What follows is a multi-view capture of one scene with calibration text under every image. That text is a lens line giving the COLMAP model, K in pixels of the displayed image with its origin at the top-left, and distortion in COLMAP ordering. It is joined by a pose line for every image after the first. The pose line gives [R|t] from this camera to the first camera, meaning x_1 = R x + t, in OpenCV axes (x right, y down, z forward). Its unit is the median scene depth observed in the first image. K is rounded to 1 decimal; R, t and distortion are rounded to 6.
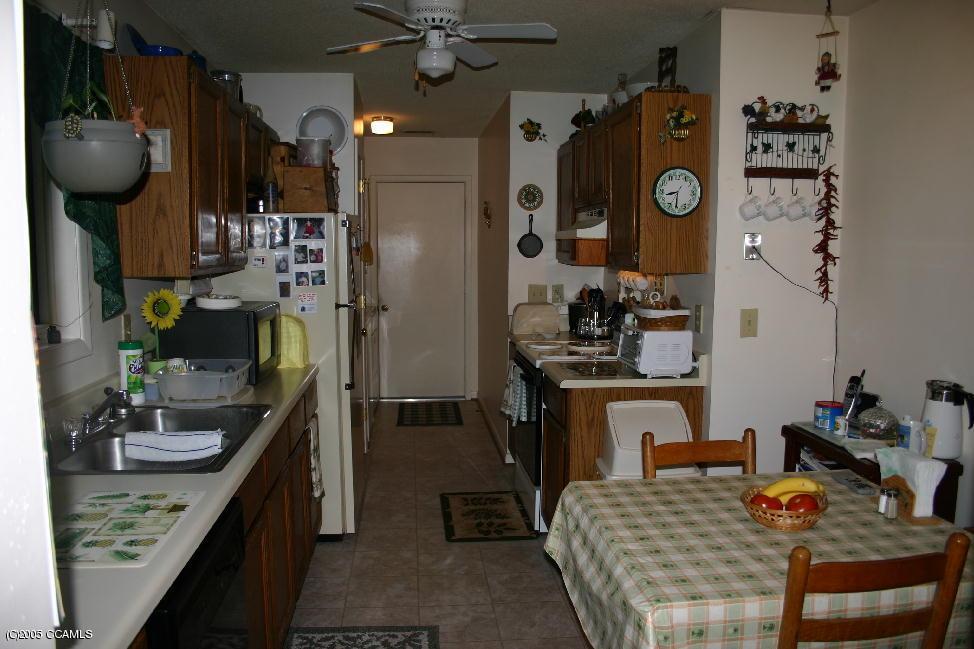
lens RADIAL K [[776.7, 0, 484.3], [0, 776.7, 336.2], [0, 0, 1]] dist [-0.160359, 0.135358]
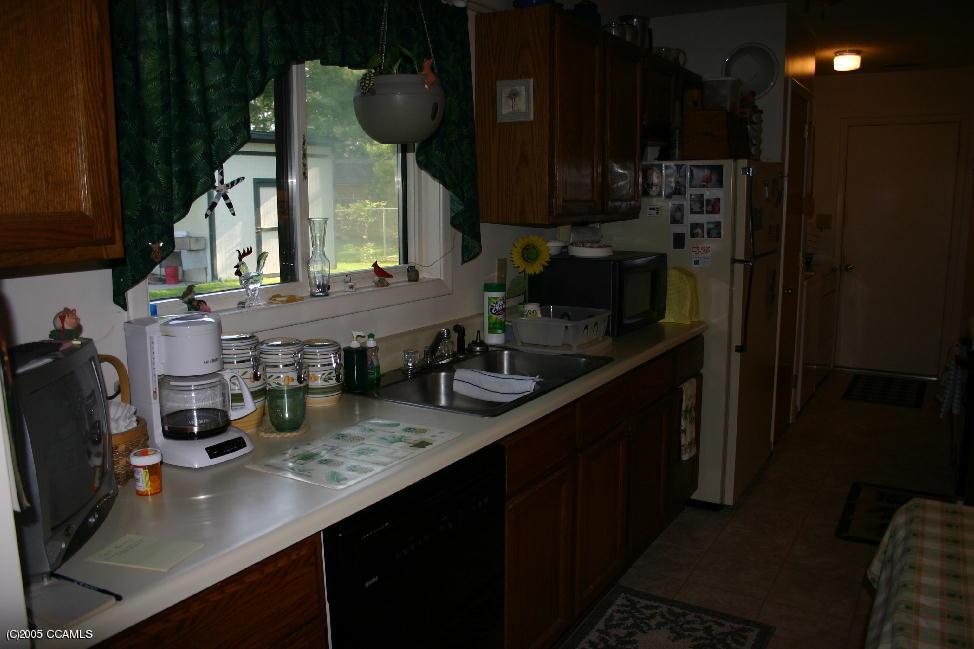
lens RADIAL K [[776.7, 0, 484.3], [0, 776.7, 336.2], [0, 0, 1]] dist [-0.160359, 0.135358]
pose [[0.798047, 0.097985, -0.594575, 0.150190], [-0.060870, 0.994753, 0.082233, -0.007852], [0.599513, -0.029434, 0.799824, 0.104967]]
